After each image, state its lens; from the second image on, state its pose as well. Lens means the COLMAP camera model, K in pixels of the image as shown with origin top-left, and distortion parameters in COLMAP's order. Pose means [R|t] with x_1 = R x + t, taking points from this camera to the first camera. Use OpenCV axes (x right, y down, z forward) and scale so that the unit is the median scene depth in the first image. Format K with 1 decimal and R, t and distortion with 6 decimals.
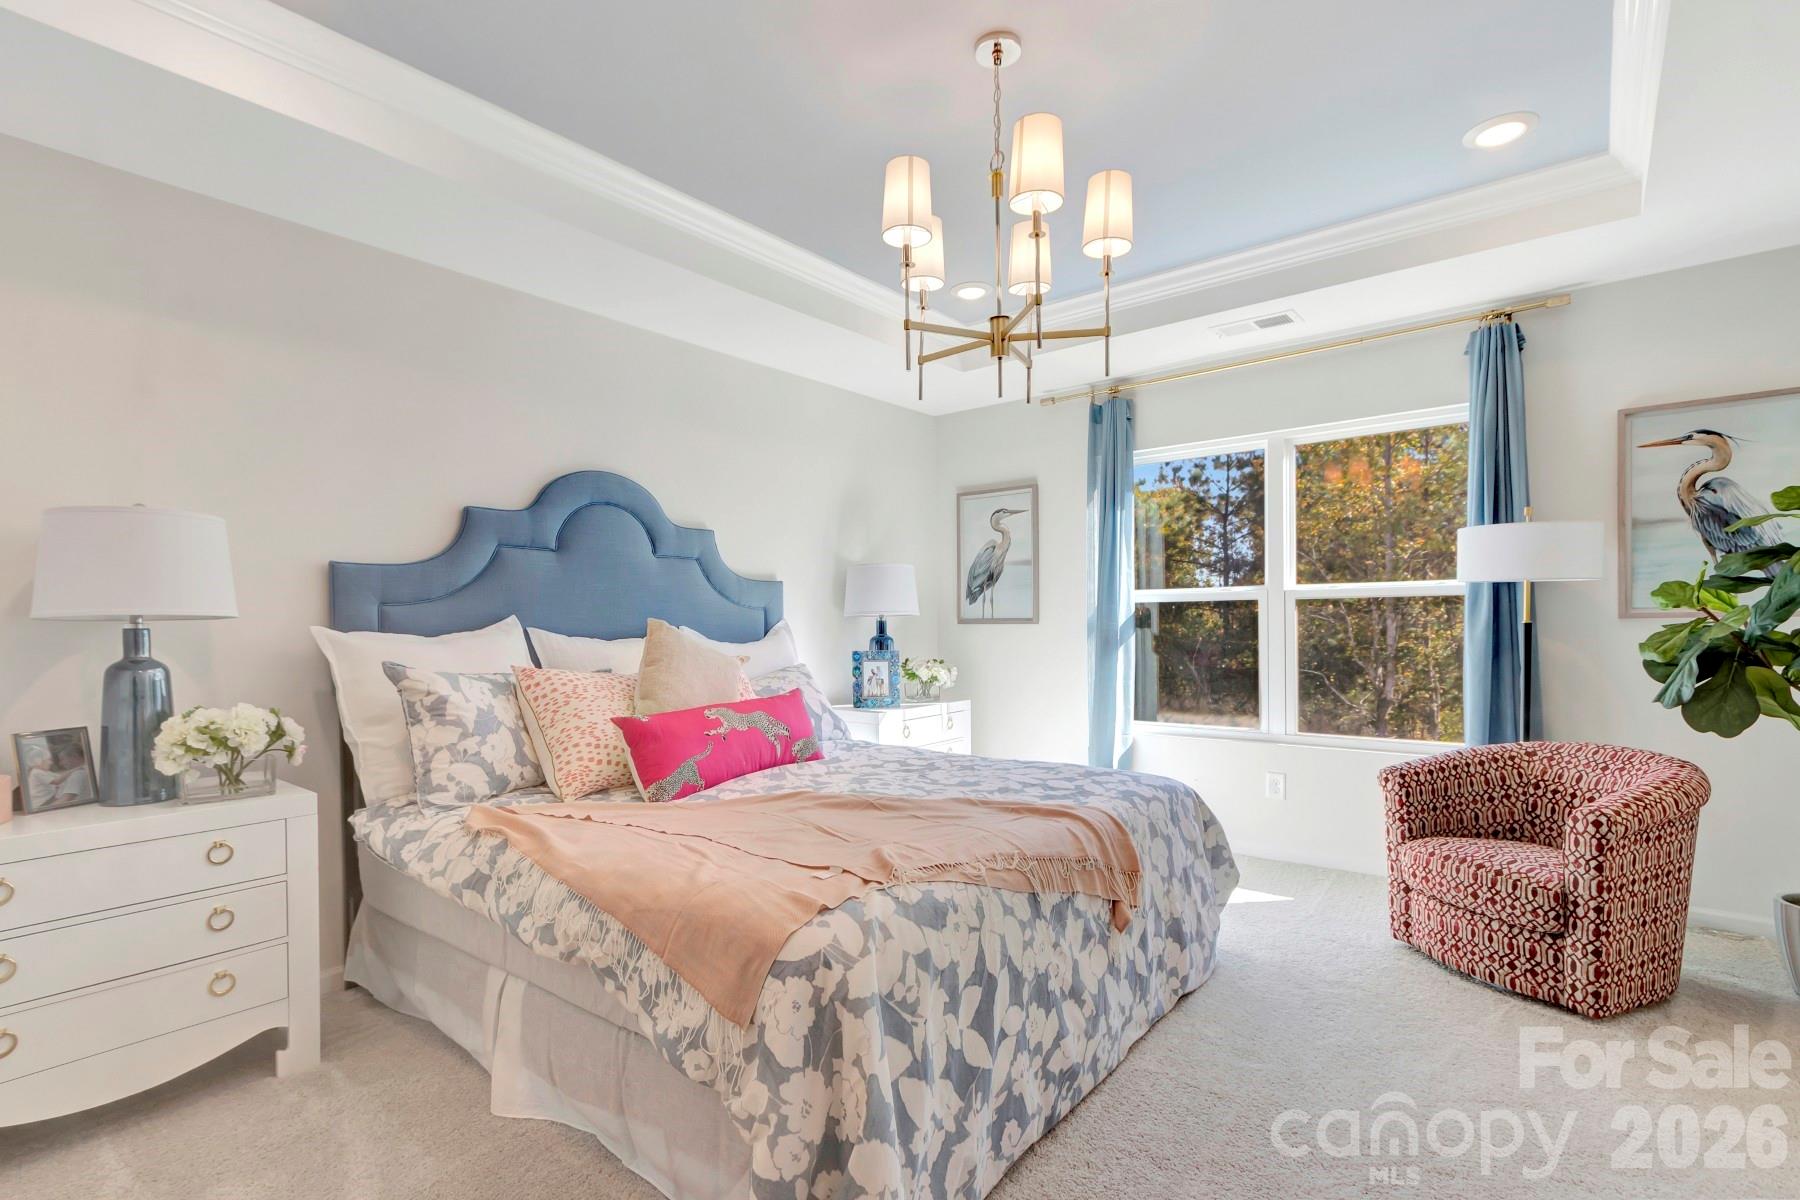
lens RADIAL K [[863.3, 0, 892.2], [0, 863.3, 556.8], [0, 0, 1]] dist [-0.000451, 0.000192]
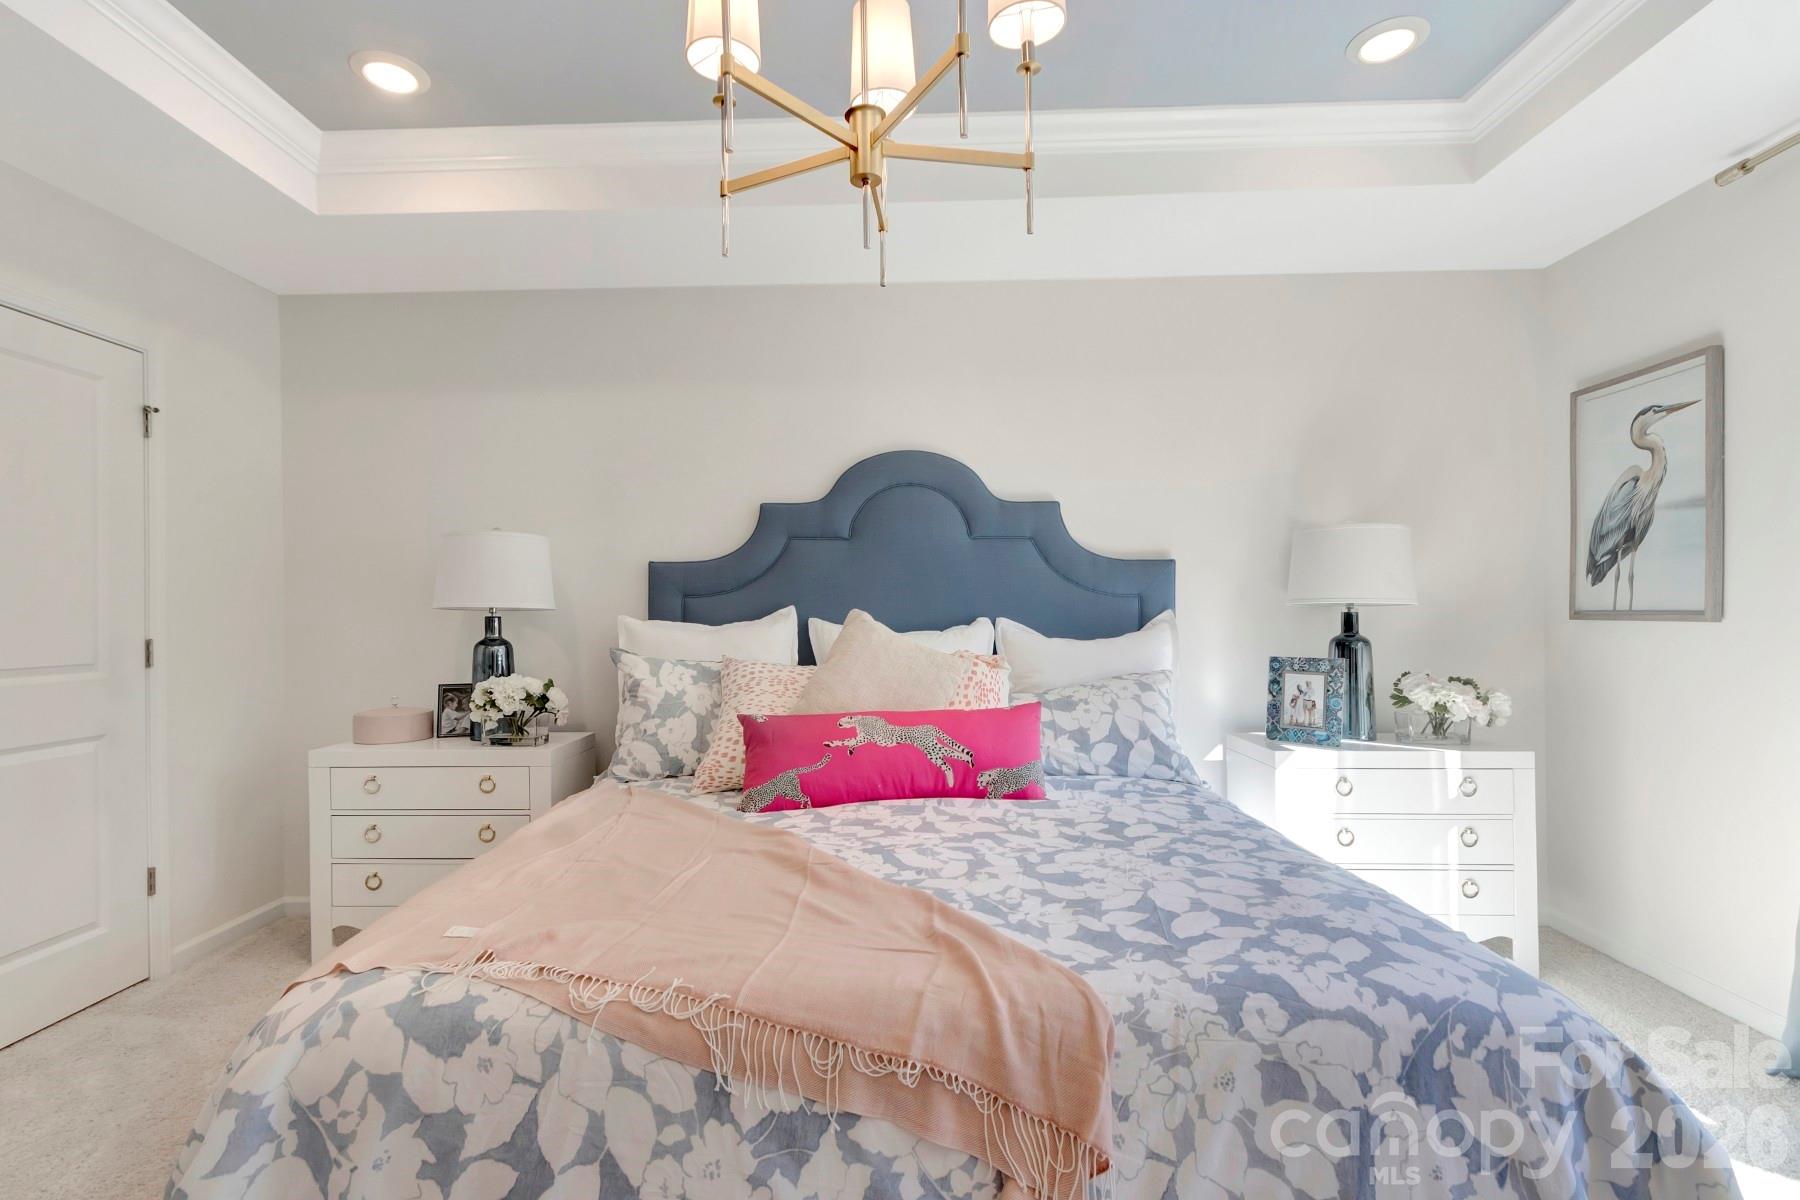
lens RADIAL K [[868.6, 0, 874.9], [0, 868.6, 592.7], [0, 0, 1]] dist [0.014875, 0.000504]
pose [[0.601341, -0.010589, -0.798922, 0.438164], [0.056364, 0.997983, 0.029197, 0.027323], [0.797002, -0.062588, 0.600725, 0.454961]]
